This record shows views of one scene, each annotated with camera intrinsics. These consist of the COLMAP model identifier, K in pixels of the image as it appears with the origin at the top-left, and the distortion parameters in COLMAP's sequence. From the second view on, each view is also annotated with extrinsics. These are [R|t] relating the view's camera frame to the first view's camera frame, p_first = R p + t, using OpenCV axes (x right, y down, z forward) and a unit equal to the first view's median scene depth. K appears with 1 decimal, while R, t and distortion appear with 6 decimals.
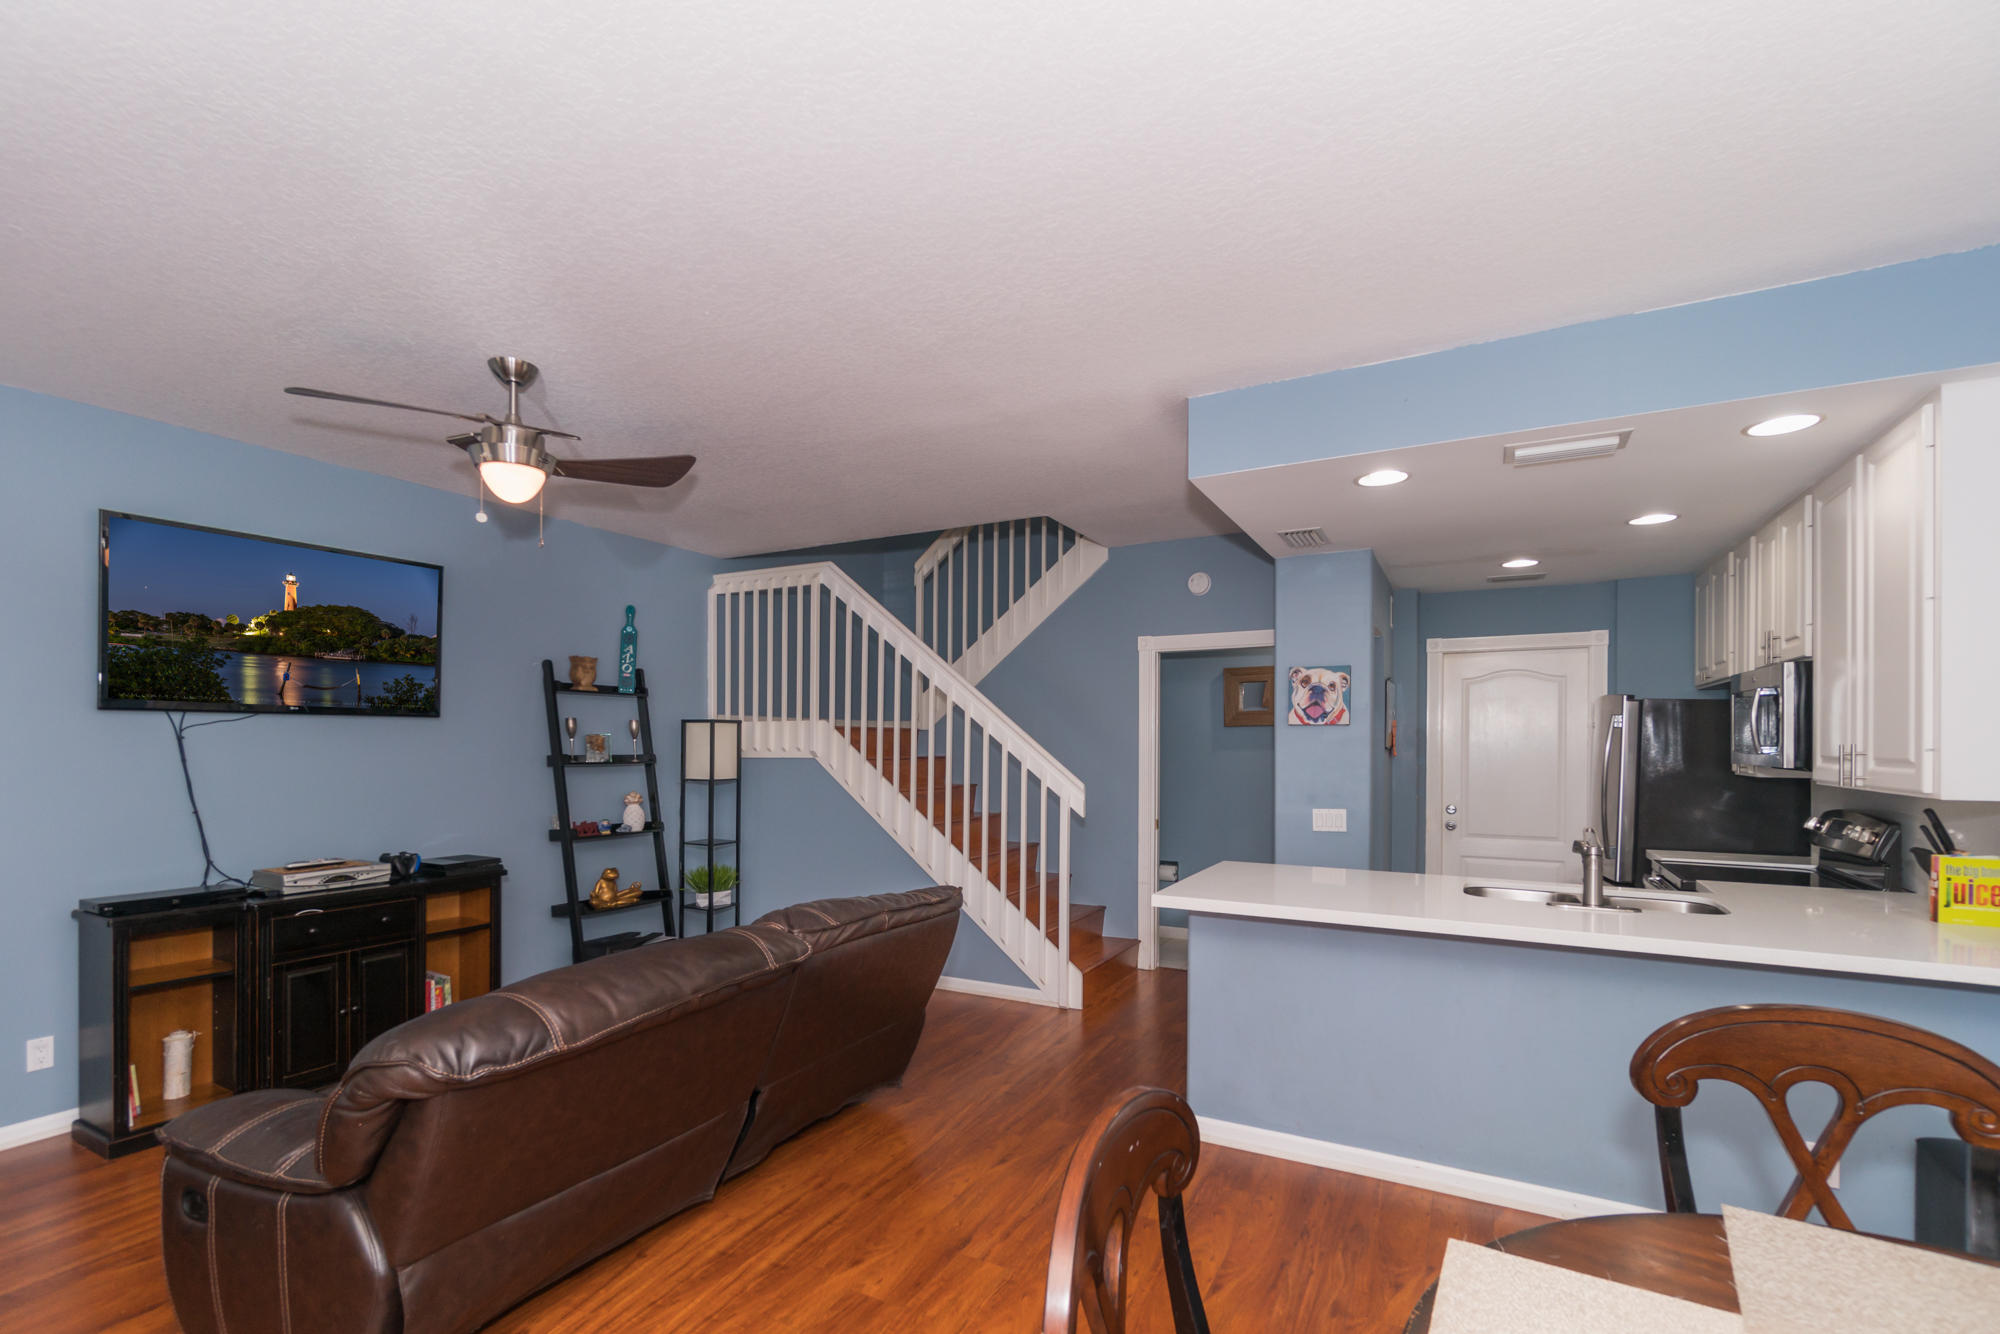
lens RADIAL K [[889.3, 0, 998.6], [0, 889.3, 757.1], [0, 0, 1]] dist [0.007518, 0.000519]
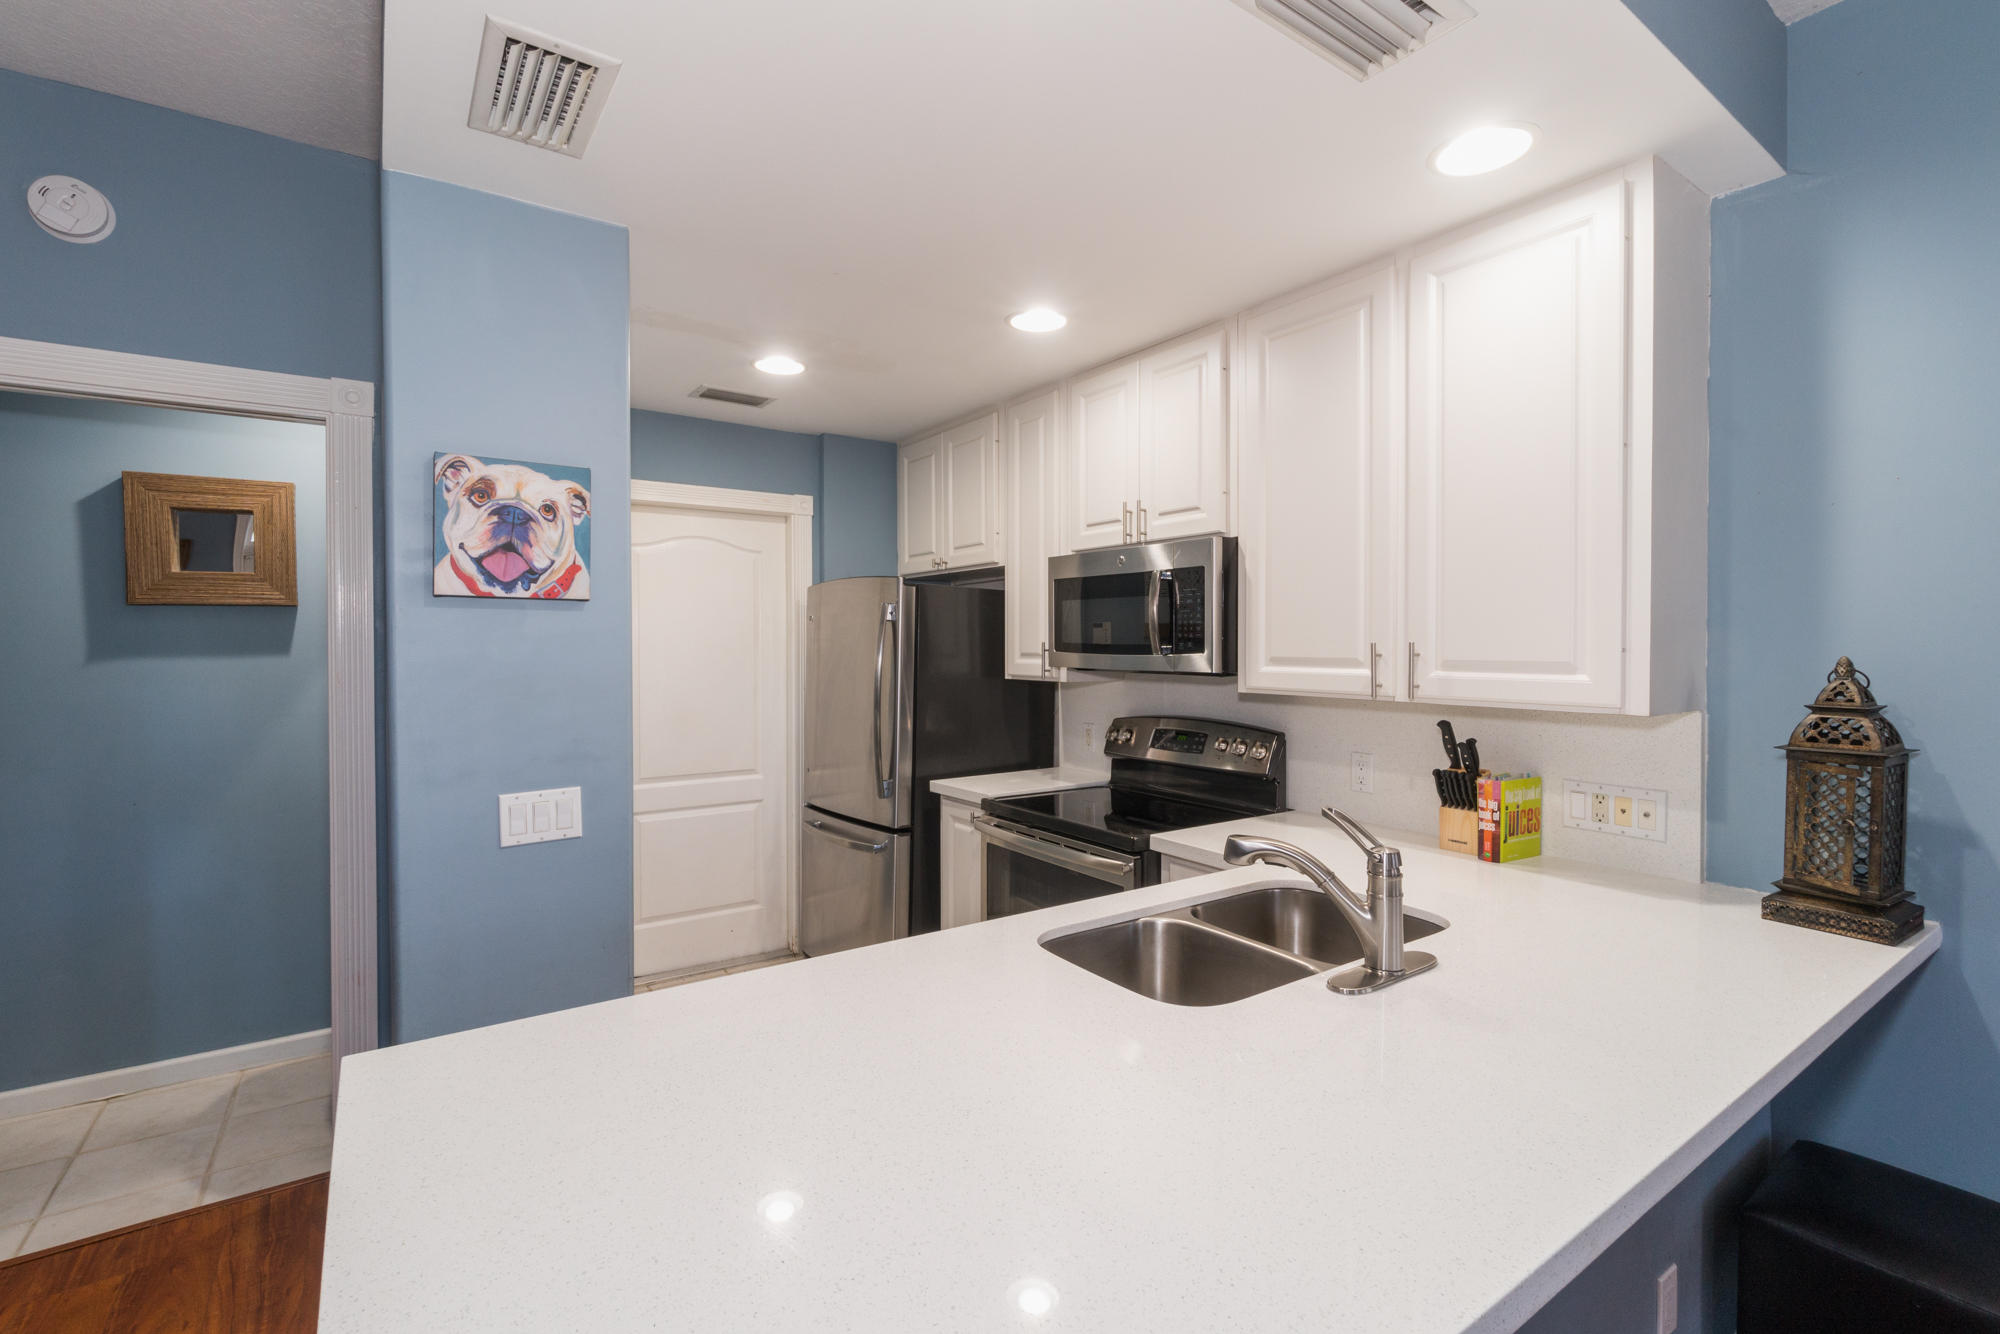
lens RADIAL K [[889.3, 0, 983.0], [0, 889.3, 661.0], [0, 0, 1]] dist [0.007518, 0.000519]
pose [[0.461382, -0.016113, 0.887055, 0.084160], [0.018597, 0.999791, 0.008488, -0.005762], [-0.887007, 0.012581, 0.461585, 0.603622]]
